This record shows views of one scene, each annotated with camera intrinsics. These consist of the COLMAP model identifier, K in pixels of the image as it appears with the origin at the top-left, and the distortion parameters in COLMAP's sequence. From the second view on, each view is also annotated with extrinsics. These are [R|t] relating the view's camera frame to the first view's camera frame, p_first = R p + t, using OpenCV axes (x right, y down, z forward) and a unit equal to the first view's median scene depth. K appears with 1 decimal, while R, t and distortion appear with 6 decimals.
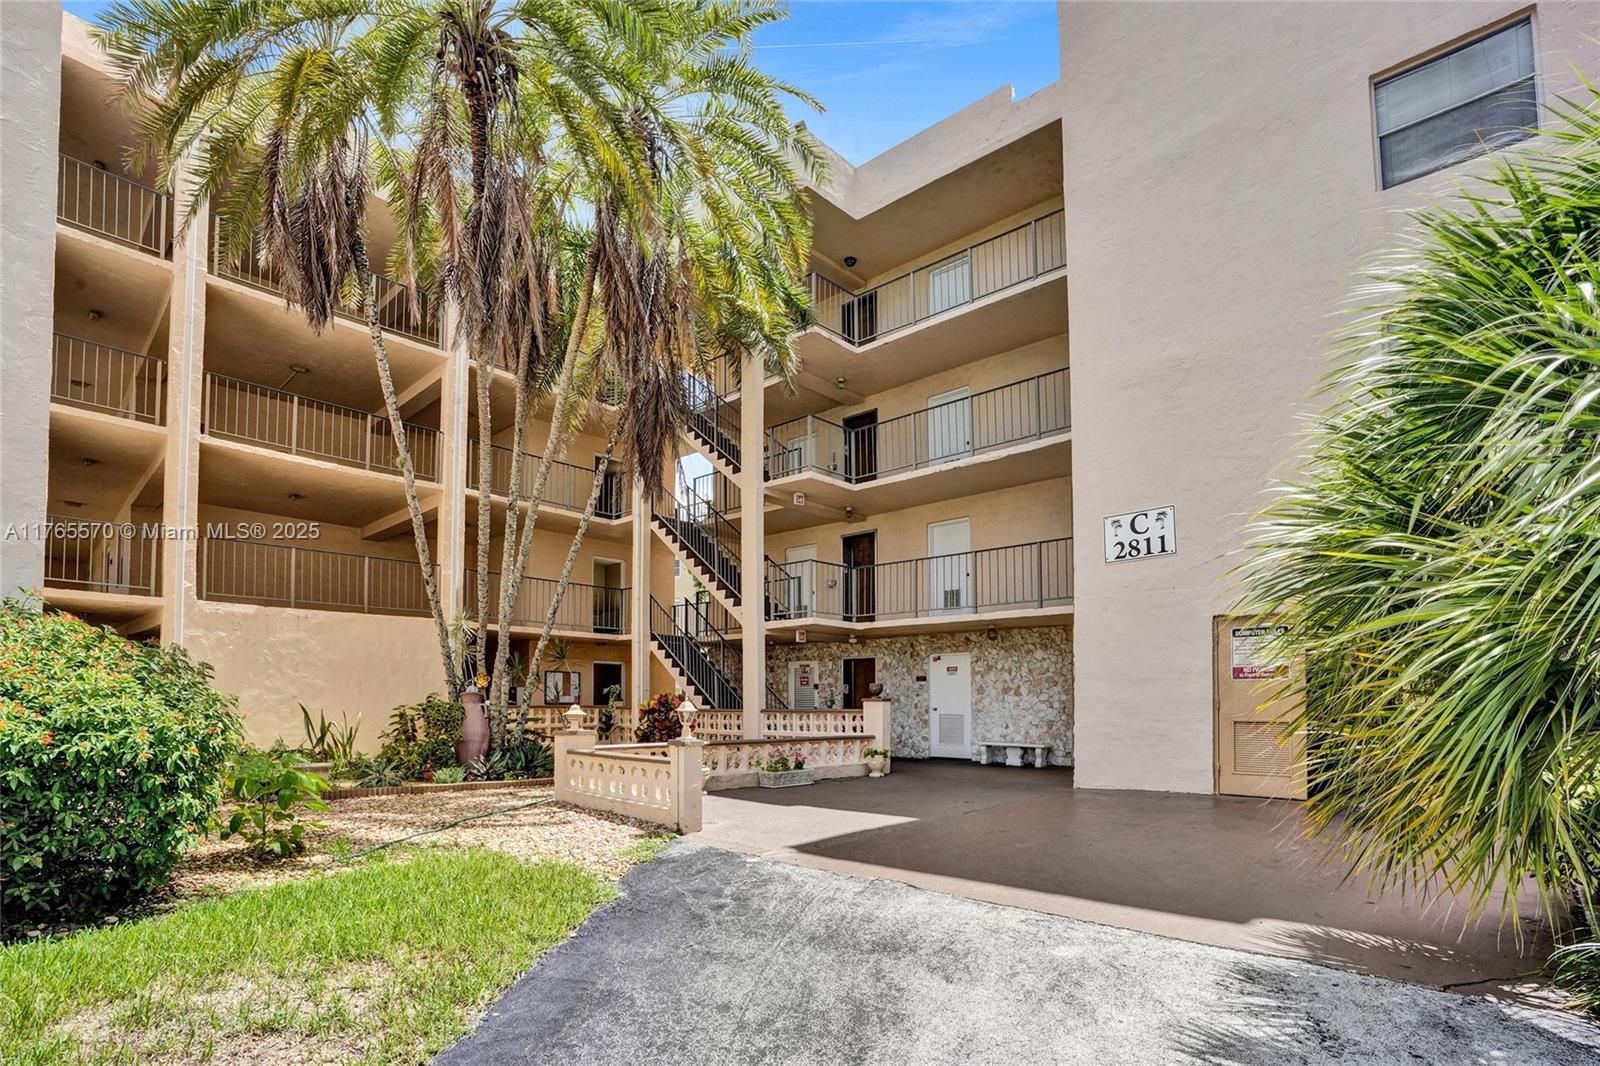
lens RADIAL K [[837.7, 0, 763.1], [0, 837.7, 537.4], [0, 0, 1]] dist [-0.085228, 0.047457]
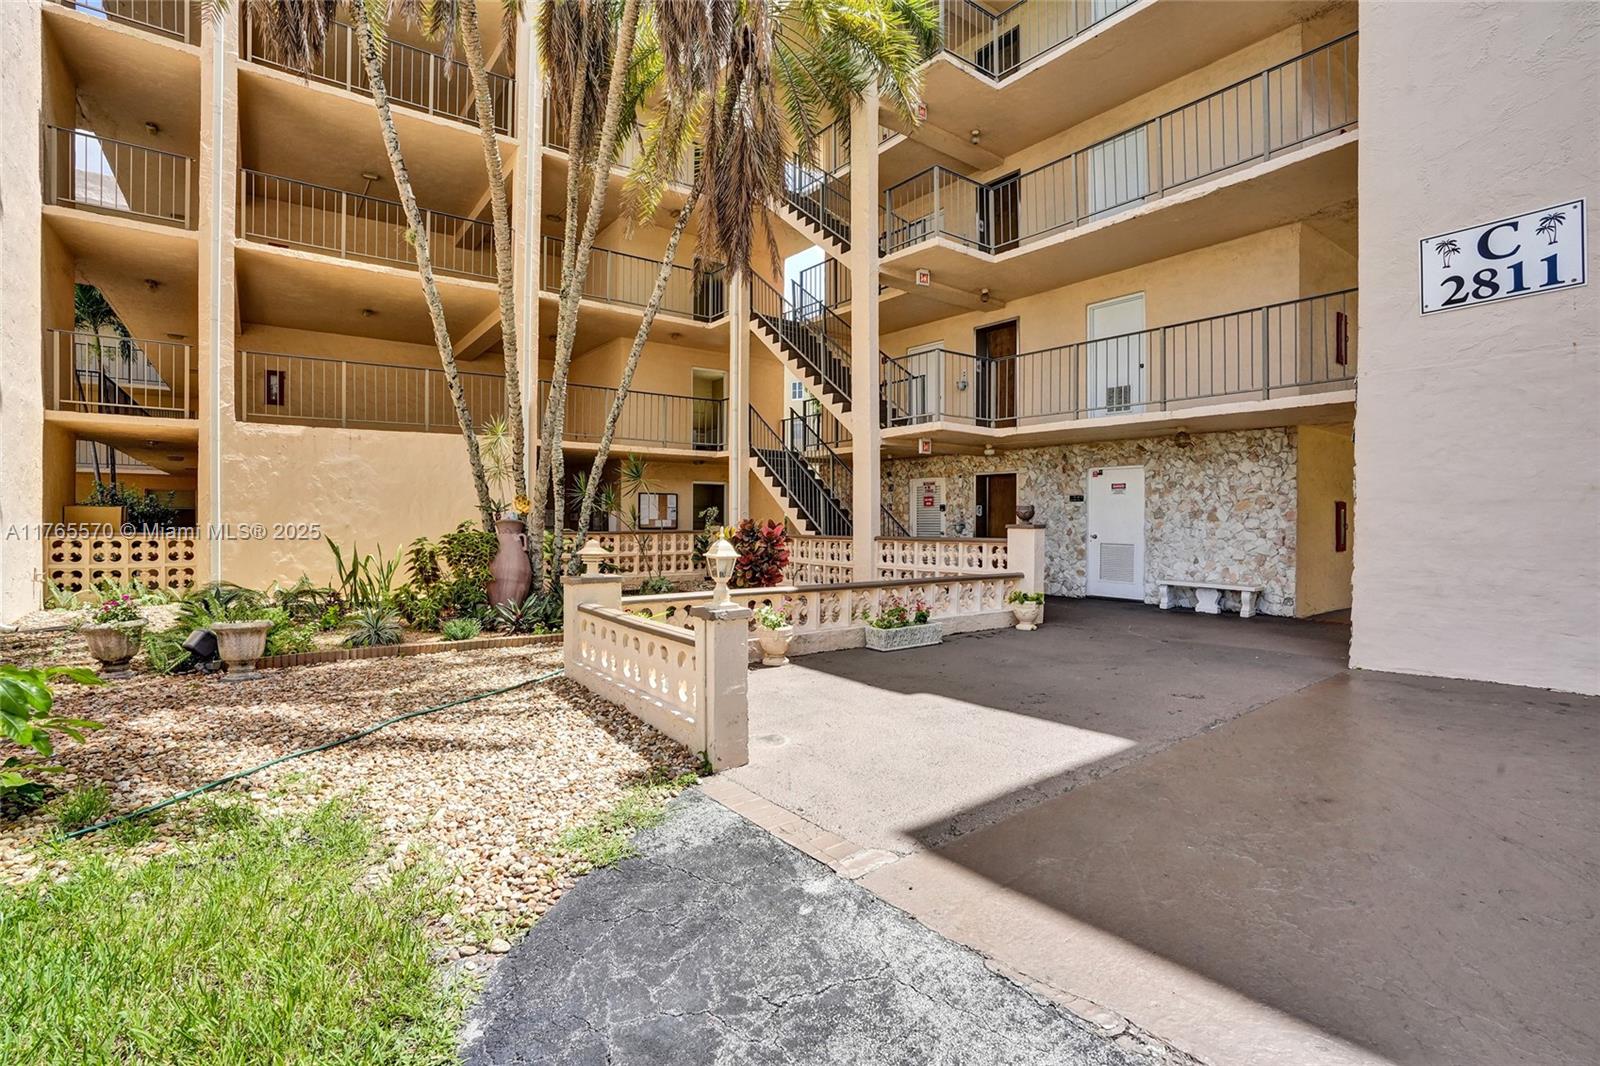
lens RADIAL K [[736.4, 0, 803.6], [0, 736.4, 530.5], [0, 0, 1]] dist [-0.068408, 0.016106]
pose [[0.993048, -0.001995, -0.117694, 0.012930], [0.026493, 0.977993, 0.206951, 0.049894], [0.114691, -0.208630, 0.971246, 0.295324]]
